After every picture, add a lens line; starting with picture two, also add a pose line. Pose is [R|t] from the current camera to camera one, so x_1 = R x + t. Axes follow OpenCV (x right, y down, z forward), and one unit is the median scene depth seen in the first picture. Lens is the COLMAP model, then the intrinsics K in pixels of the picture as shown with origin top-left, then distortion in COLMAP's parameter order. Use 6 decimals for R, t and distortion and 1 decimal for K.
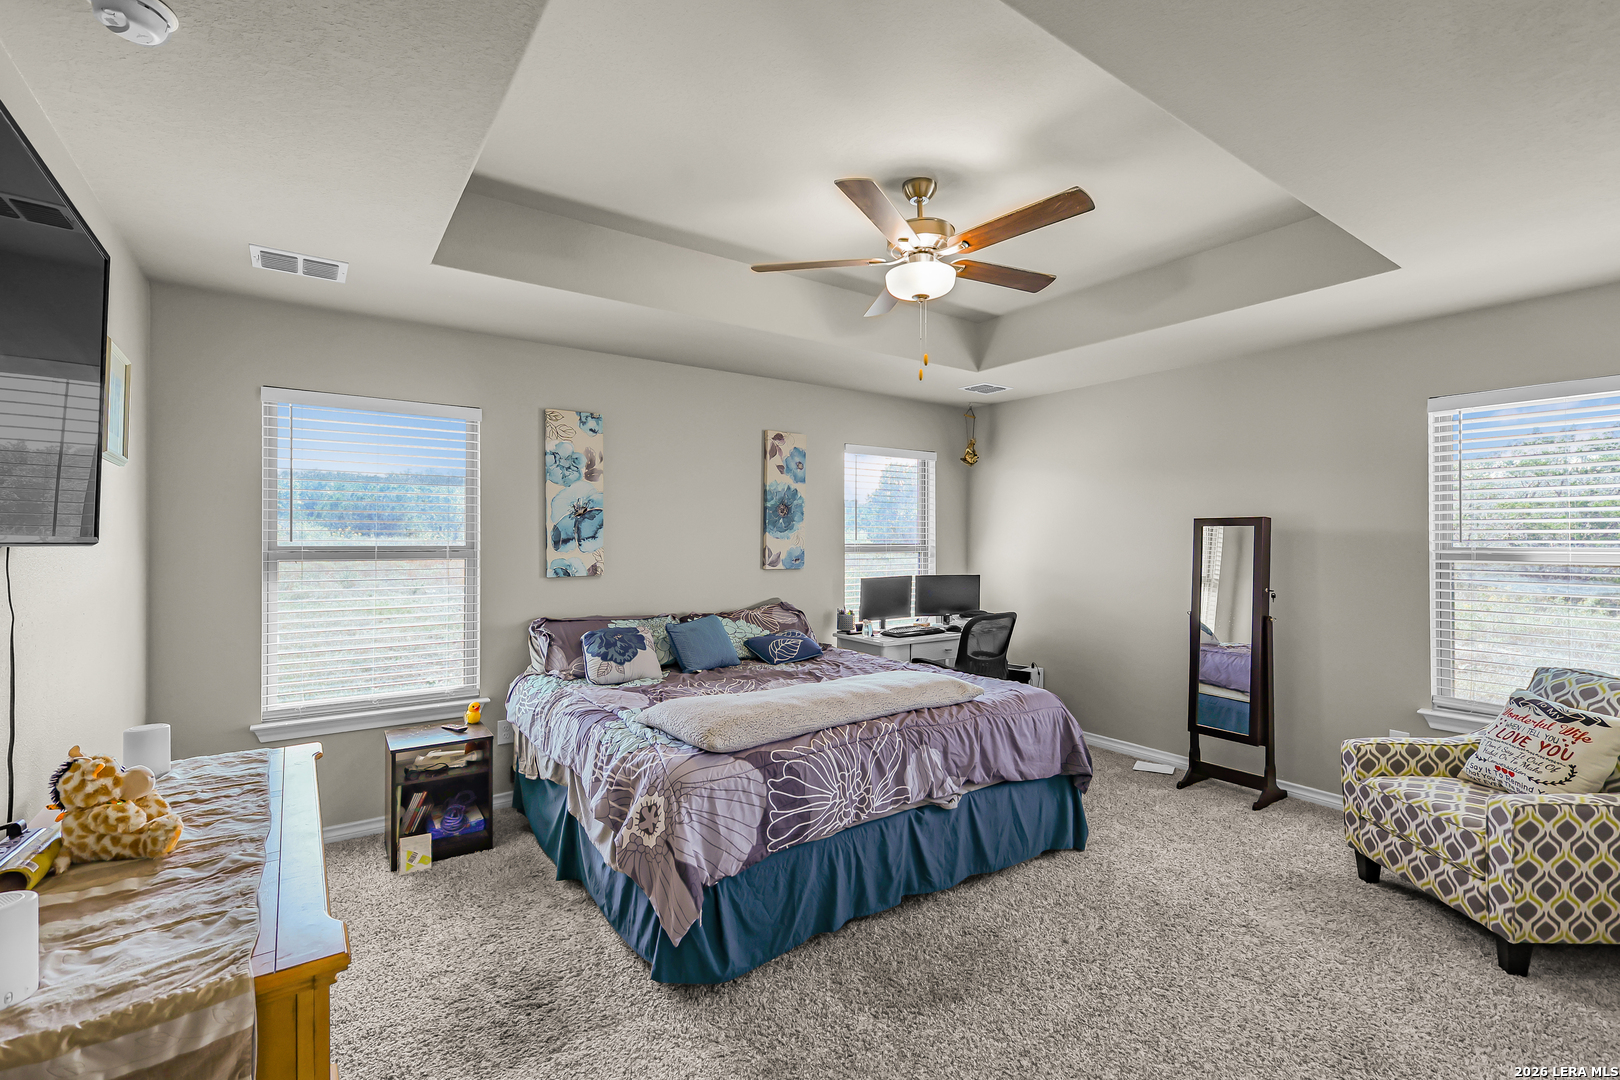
lens RADIAL K [[729.6, 0, 811.9], [0, 729.6, 540.3], [0, 0, 1]] dist [0.003873, 0.001269]
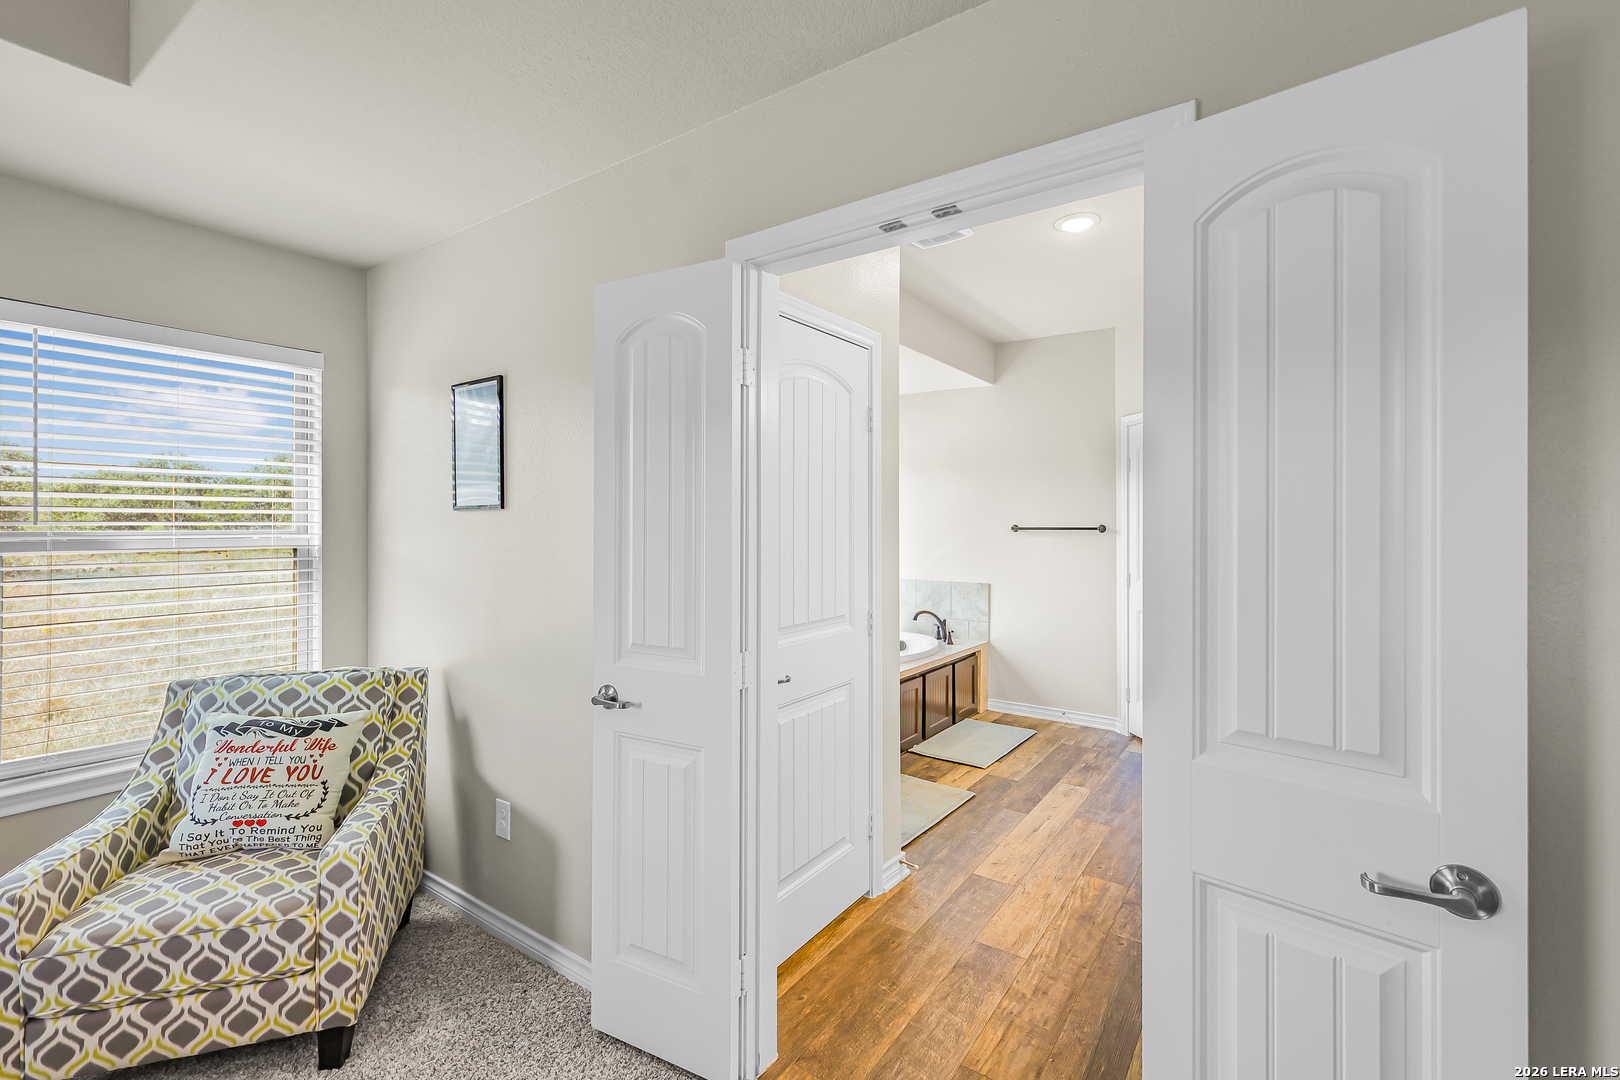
lens RADIAL K [[729.6, 0, 788.5], [0, 729.6, 513.3], [0, 0, 1]] dist [0.003873, 0.001269]
pose [[-0.335163, 0.007218, 0.942133, 0.031067], [-0.004967, 0.999943, -0.009428, -0.005841], [-0.942147, -0.007840, -0.335108, 0.744588]]
